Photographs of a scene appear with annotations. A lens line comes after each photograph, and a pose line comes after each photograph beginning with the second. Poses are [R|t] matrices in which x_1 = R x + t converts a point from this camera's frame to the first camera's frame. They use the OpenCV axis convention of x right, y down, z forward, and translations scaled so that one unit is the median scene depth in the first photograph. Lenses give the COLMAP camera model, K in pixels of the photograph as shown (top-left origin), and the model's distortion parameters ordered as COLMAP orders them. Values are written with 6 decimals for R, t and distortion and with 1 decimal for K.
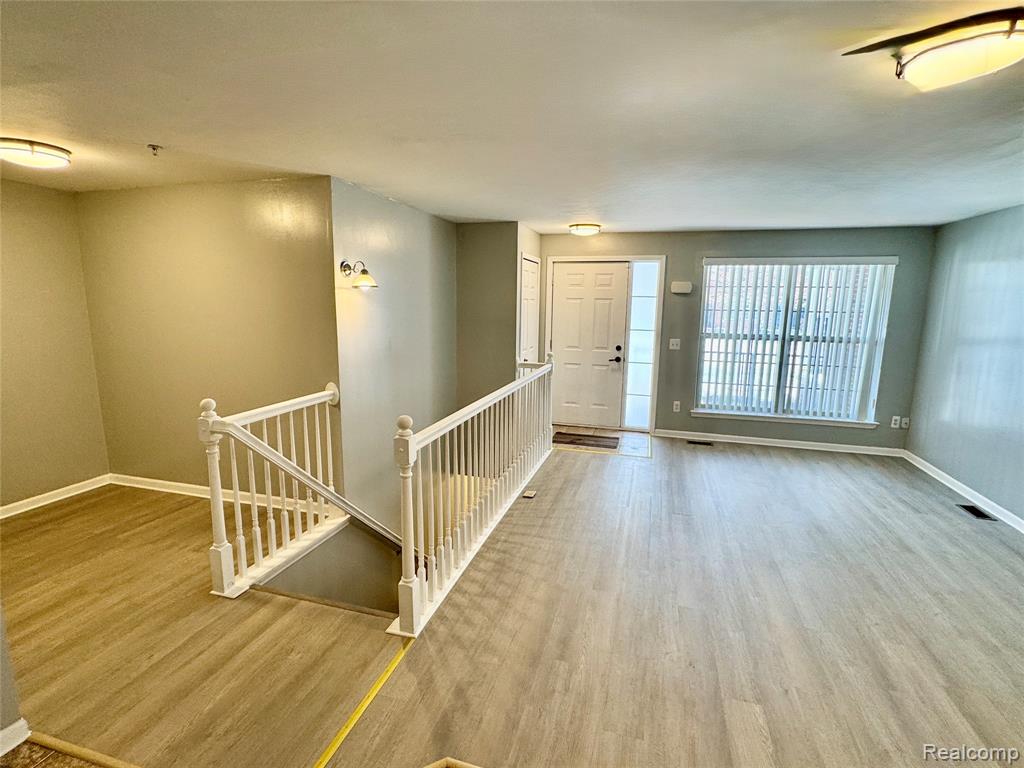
lens RADIAL K [[498.9, 0, 512.5], [0, 498.9, 385.7], [0, 0, 1]] dist [-0.001077, -0.000100]
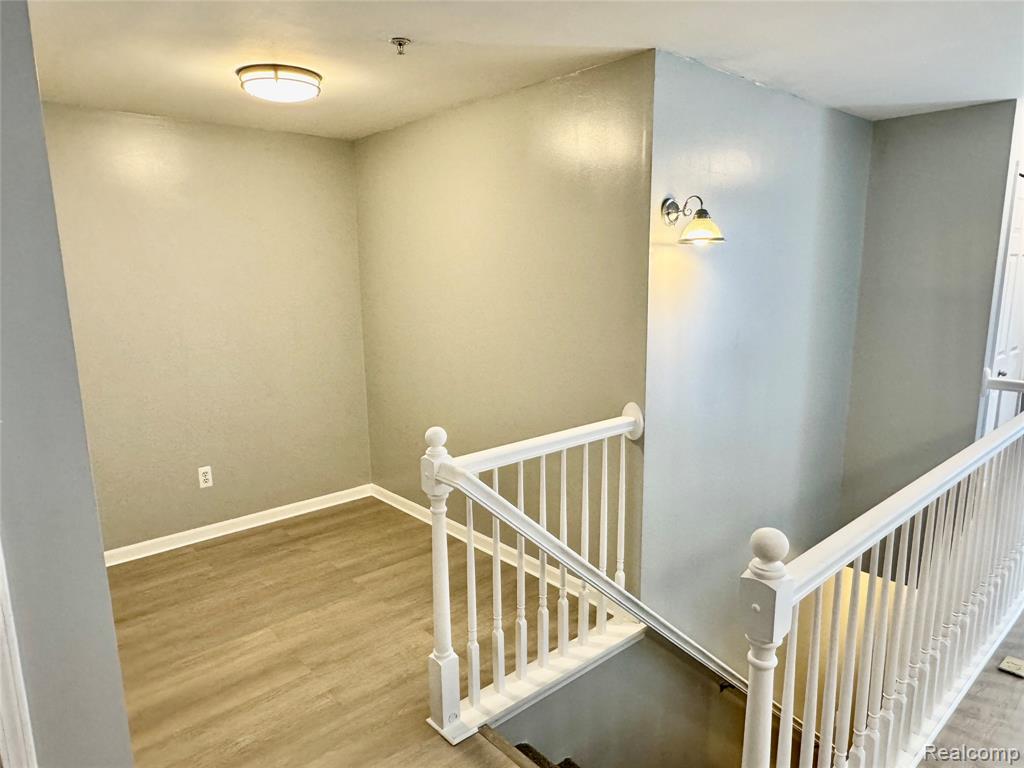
lens RADIAL K [[652.1, 0, 507.1], [0, 652.1, 383.7], [0, 0, 1]] dist [-0.001972, 0.001437]
pose [[0.843521, 0.072650, -0.532159, -0.065391], [-0.067344, 0.997296, 0.029404, -0.036958], [0.532857, 0.011035, 0.846133, 0.223245]]
